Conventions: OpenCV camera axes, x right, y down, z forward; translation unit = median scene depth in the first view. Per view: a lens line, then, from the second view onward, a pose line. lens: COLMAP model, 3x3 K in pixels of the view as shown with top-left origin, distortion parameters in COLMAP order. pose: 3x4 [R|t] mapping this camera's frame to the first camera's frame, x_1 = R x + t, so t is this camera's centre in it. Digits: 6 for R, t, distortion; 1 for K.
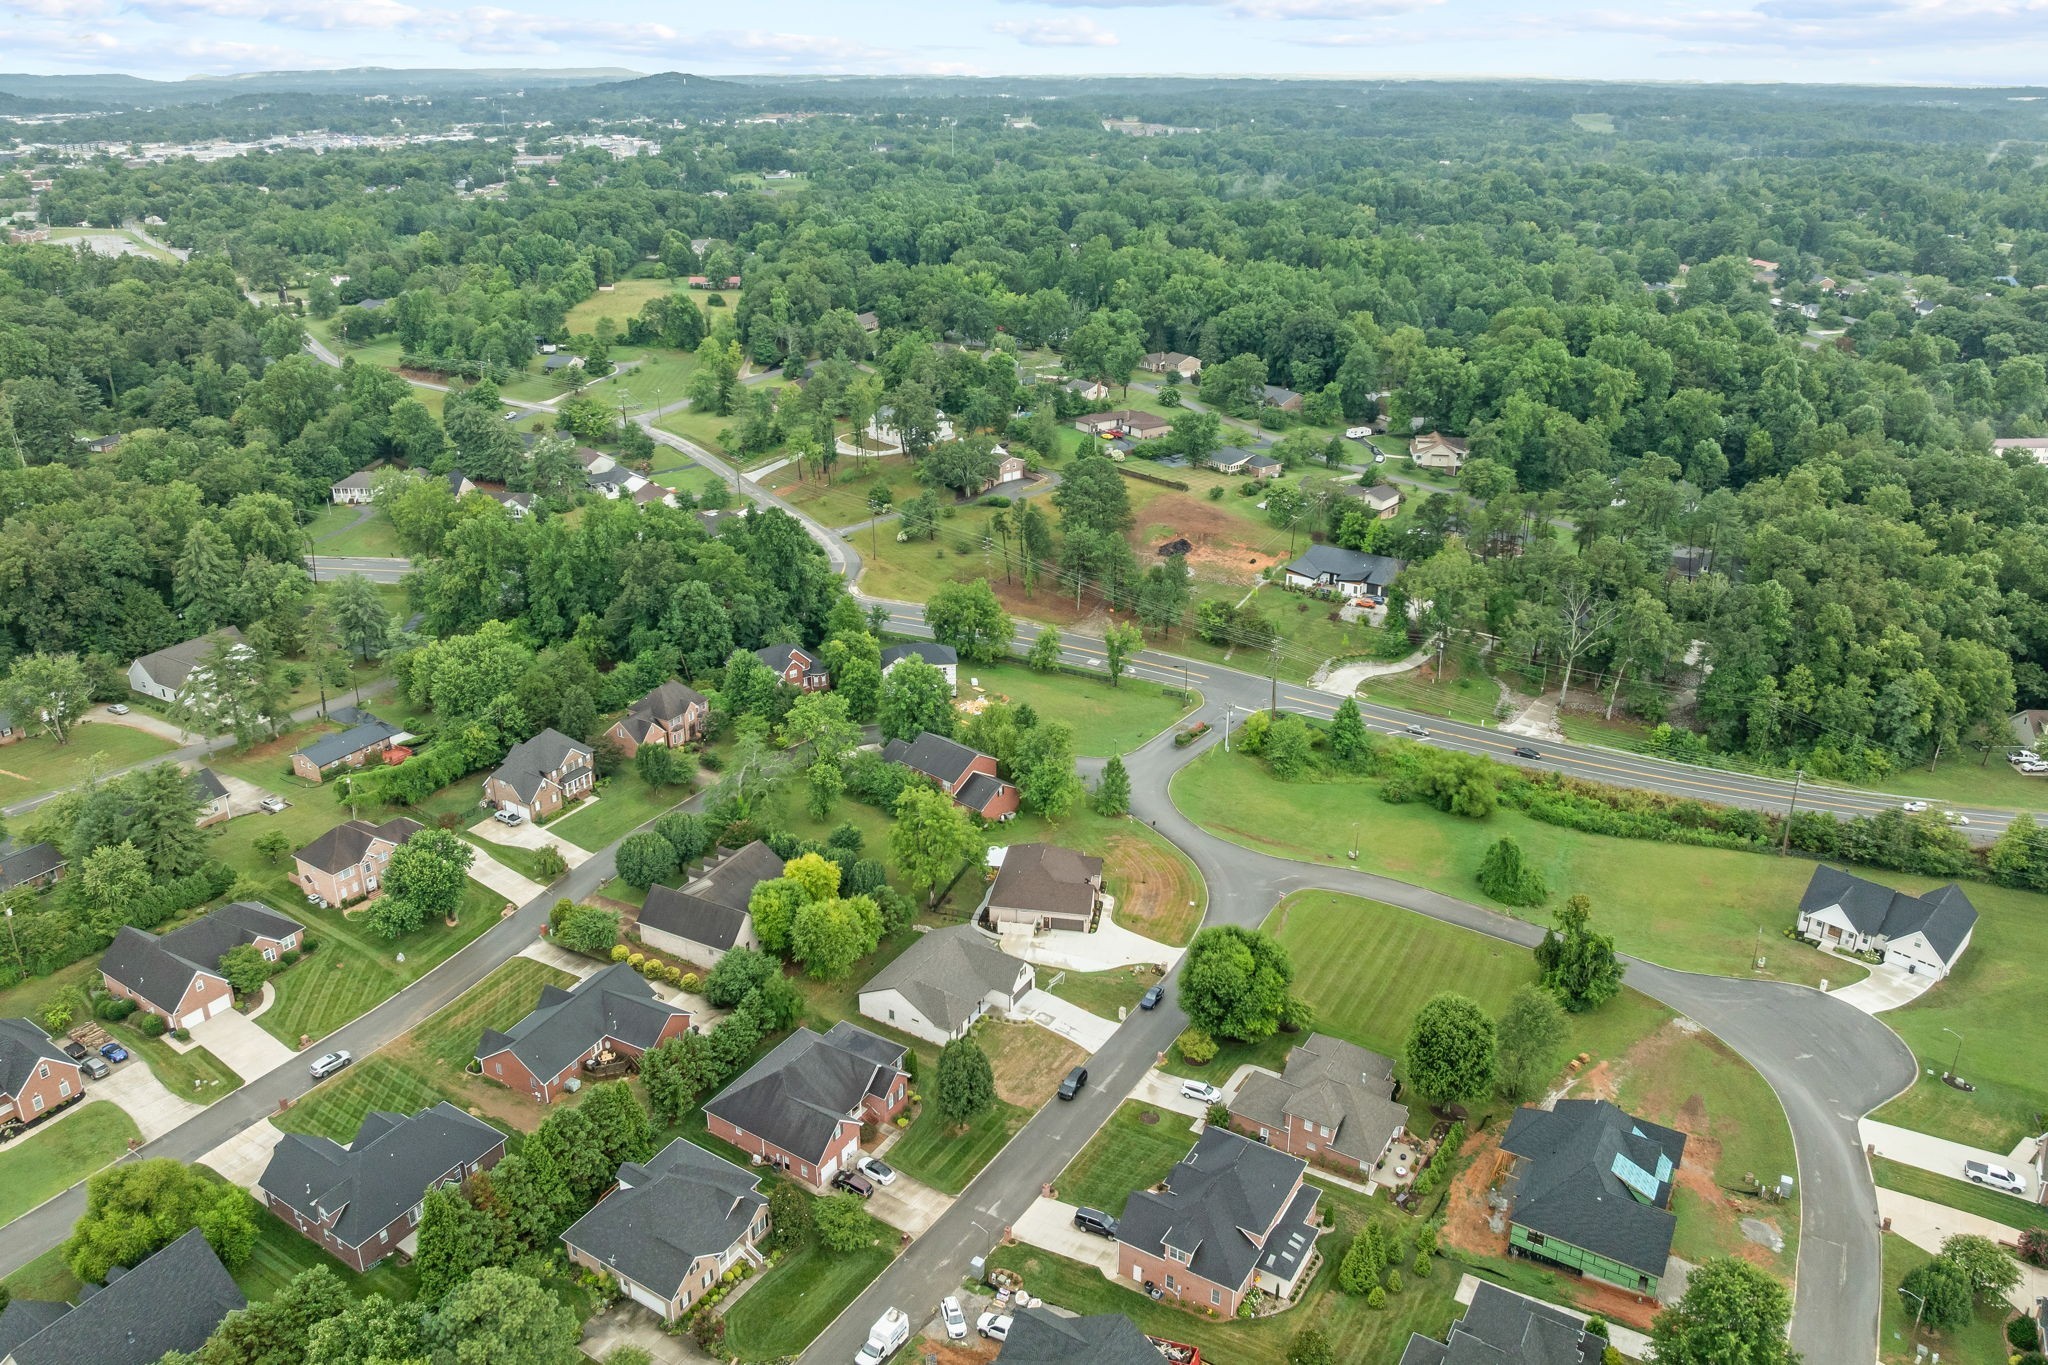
lens RADIAL K [[1376.0, 0, 1045.7], [0, 1376.0, 683.7], [0, 0, 1]] dist [-0.032254, -0.002817]
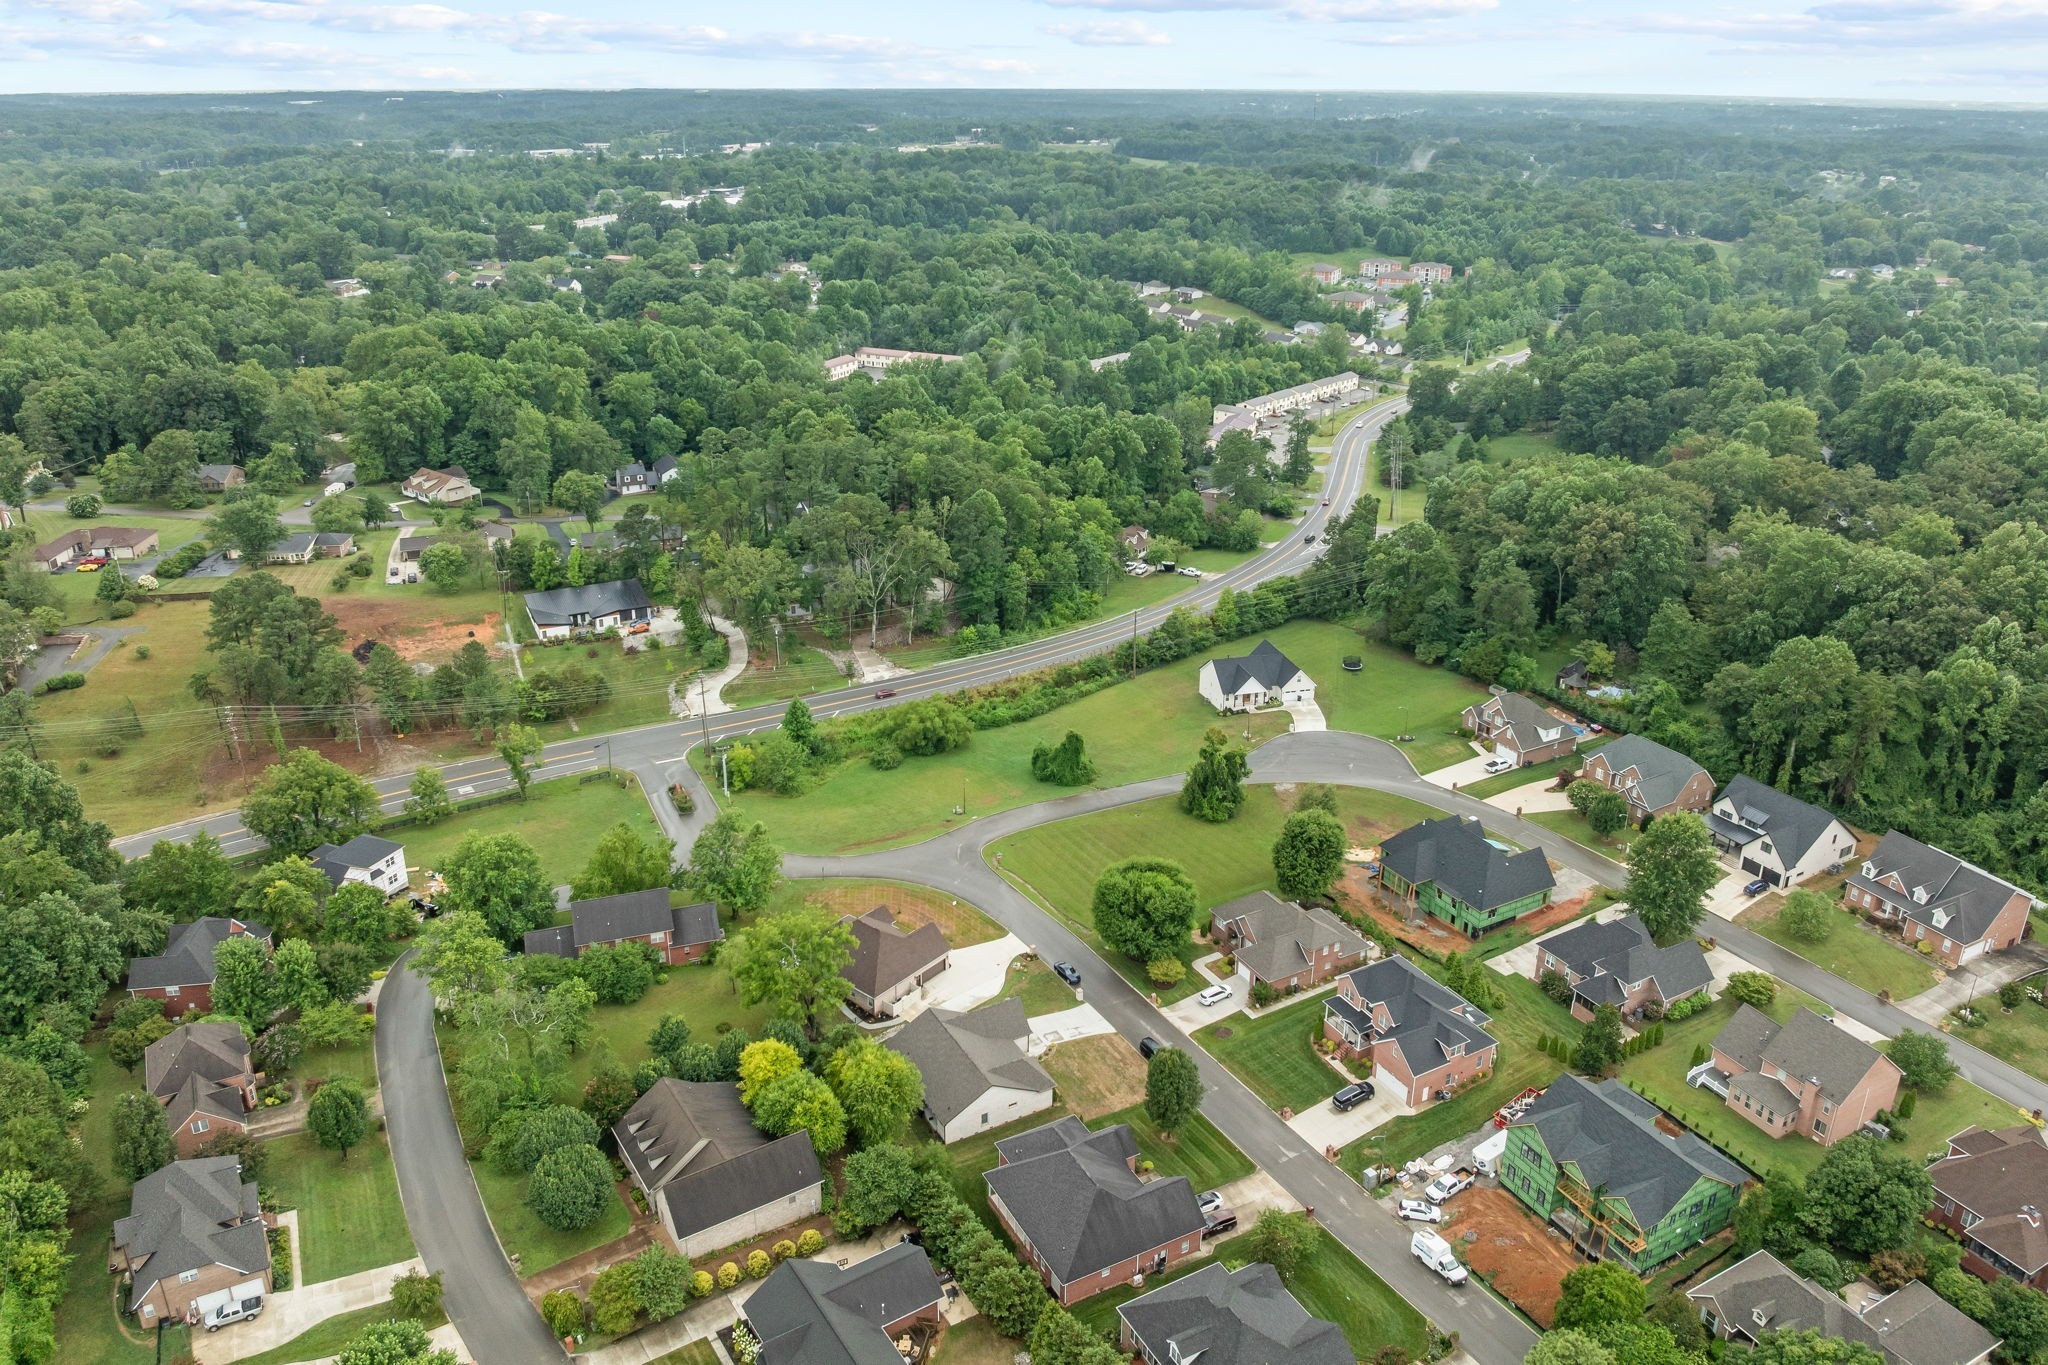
lens RADIAL K [[1376.0, 0, 1045.7], [0, 1376.0, 683.7], [0, 0, 1]] dist [-0.032254, -0.002817]
pose [[0.514053, -0.343249, 0.786085, -0.540082], [0.345831, 0.921592, 0.176265, -0.129691], [-0.784953, 0.181243, 0.592453, 0.290497]]
